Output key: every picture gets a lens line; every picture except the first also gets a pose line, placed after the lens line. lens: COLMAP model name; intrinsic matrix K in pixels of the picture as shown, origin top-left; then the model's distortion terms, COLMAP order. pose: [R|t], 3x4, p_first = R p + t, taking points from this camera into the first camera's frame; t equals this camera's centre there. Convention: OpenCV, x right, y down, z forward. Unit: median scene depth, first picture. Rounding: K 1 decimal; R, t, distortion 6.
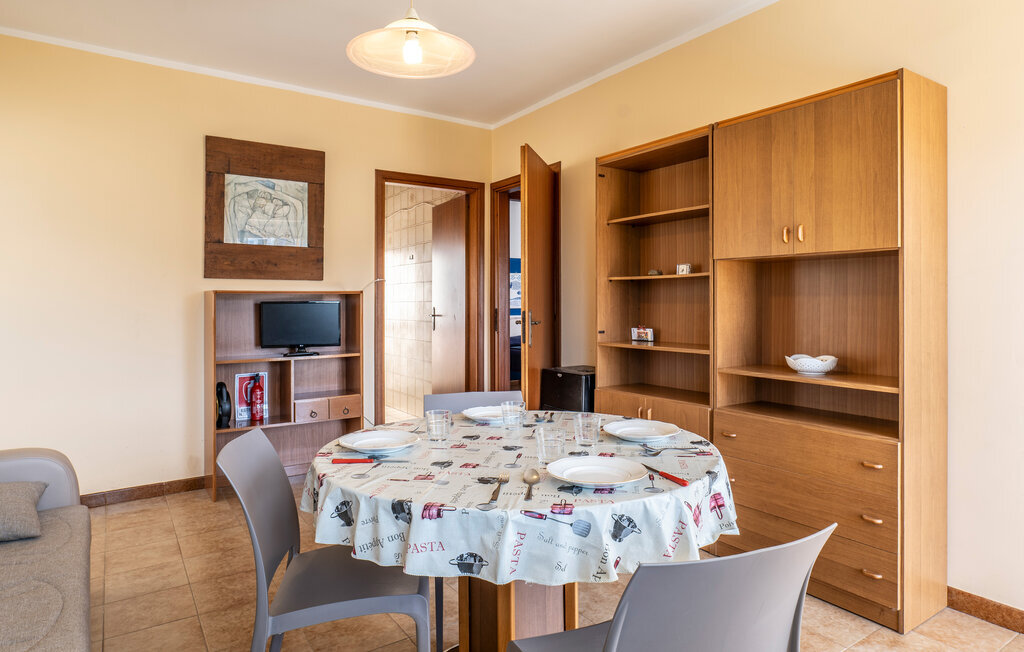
lens RADIAL K [[620.9, 0, 516.0], [0, 620.9, 303.0], [0, 0, 1]] dist [-0.028775, 0.031434]
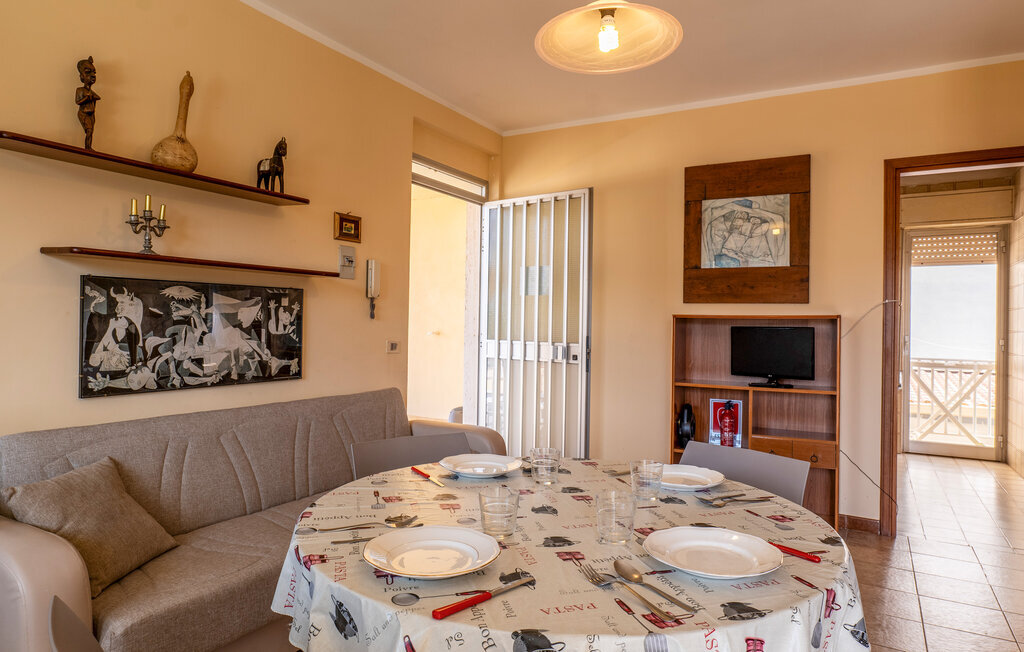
lens RADIAL K [[612.9, 0, 512.0], [0, 612.9, 326.0], [0, 0, 1]] dist [-0.039215, 0.030085]
pose [[0.431265, 0.010719, -0.902162, 0.297122], [-0.019230, 0.999811, 0.002686, 0.001080], [0.902020, 0.016190, 0.431390, 0.279998]]
